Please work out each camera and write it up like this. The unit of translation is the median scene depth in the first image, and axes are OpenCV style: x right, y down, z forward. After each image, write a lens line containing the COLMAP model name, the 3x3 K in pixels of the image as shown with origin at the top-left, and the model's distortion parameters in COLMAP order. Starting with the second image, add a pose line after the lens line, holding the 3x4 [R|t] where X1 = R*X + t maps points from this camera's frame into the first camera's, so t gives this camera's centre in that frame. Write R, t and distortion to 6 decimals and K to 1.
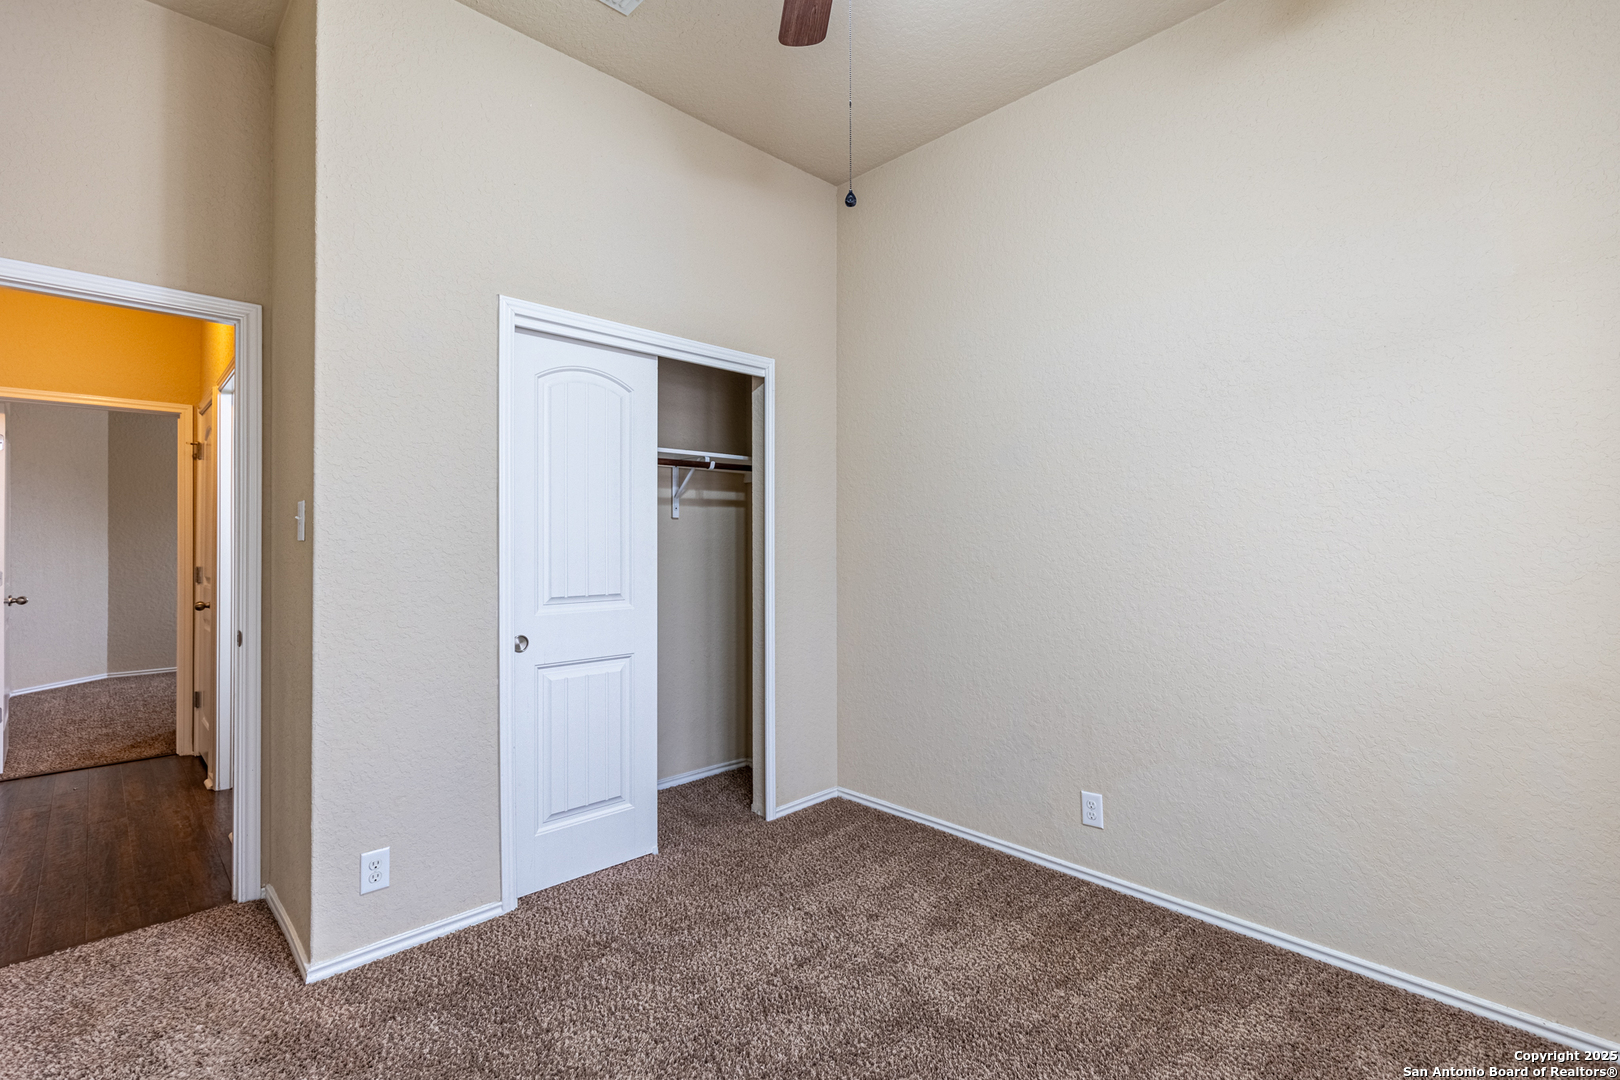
lens RADIAL K [[730.1, 0, 811.9], [0, 730.1, 541.1], [0, 0, 1]] dist [0.008524, -0.001229]
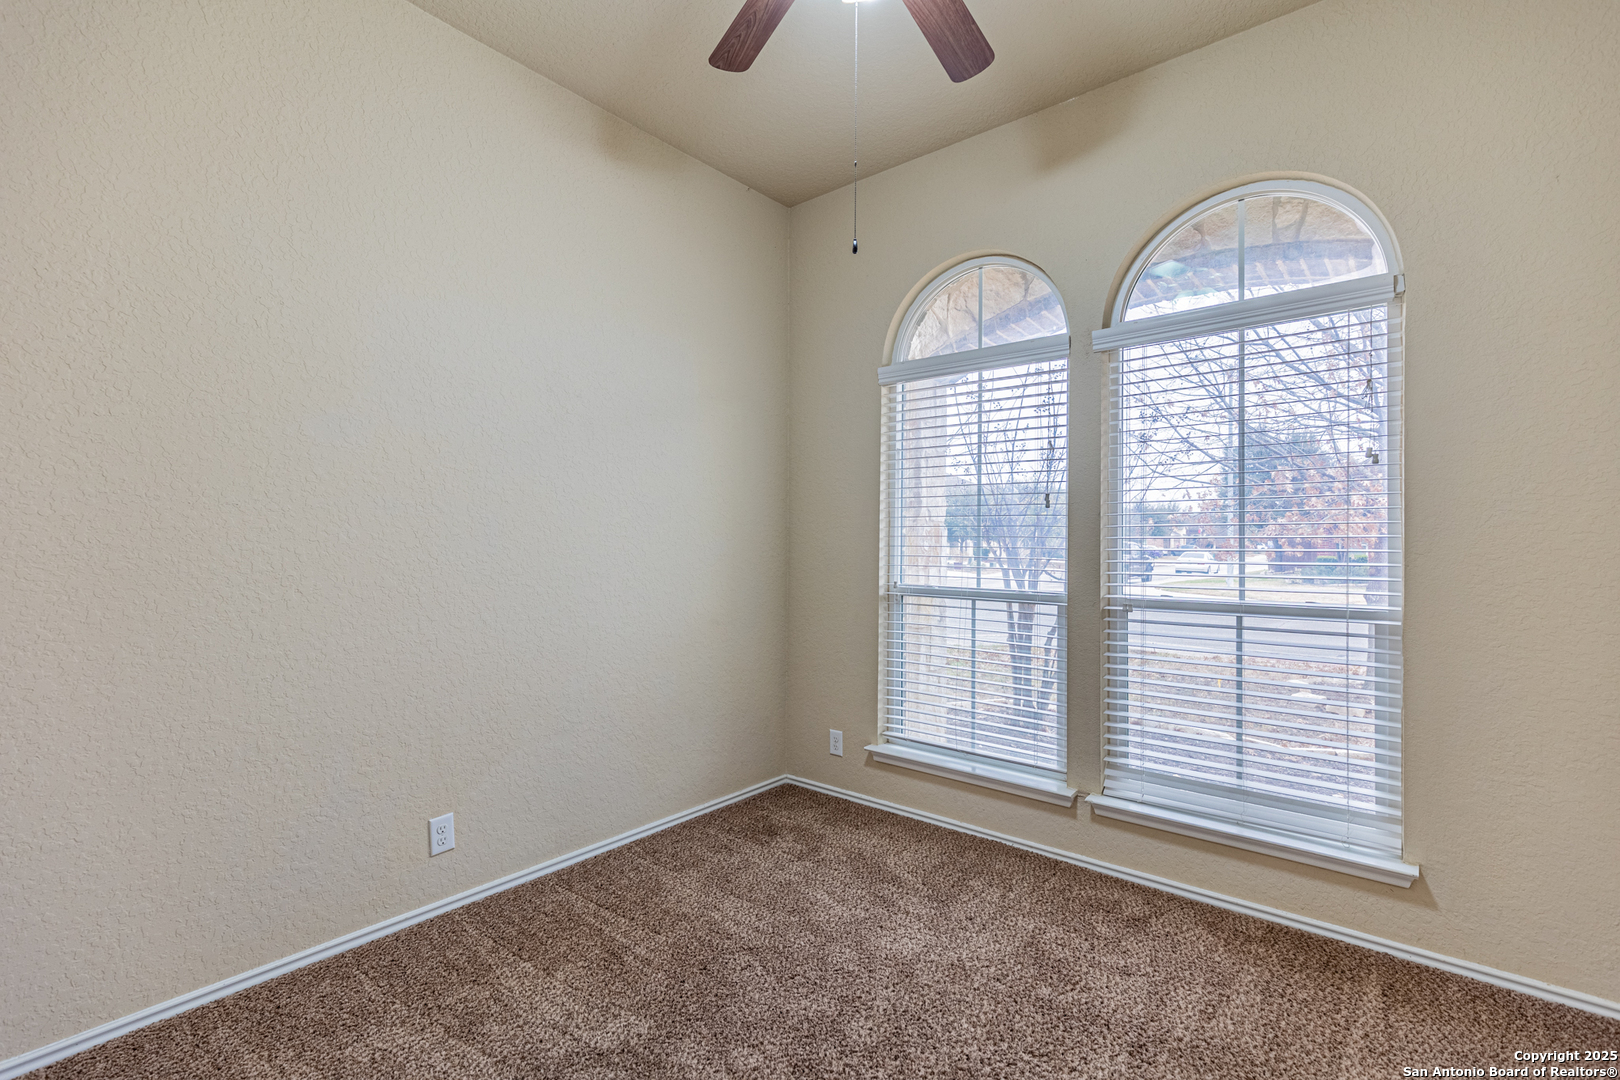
lens RADIAL K [[730.1, 0, 809.8], [0, 730.1, 535.0], [0, 0, 1]] dist [0.008524, -0.001229]
pose [[-0.111193, 0.007374, 0.993771, -0.607521], [-0.013011, 0.999876, -0.008875, -0.006268], [-0.993714, -0.013916, -0.111084, 0.675475]]
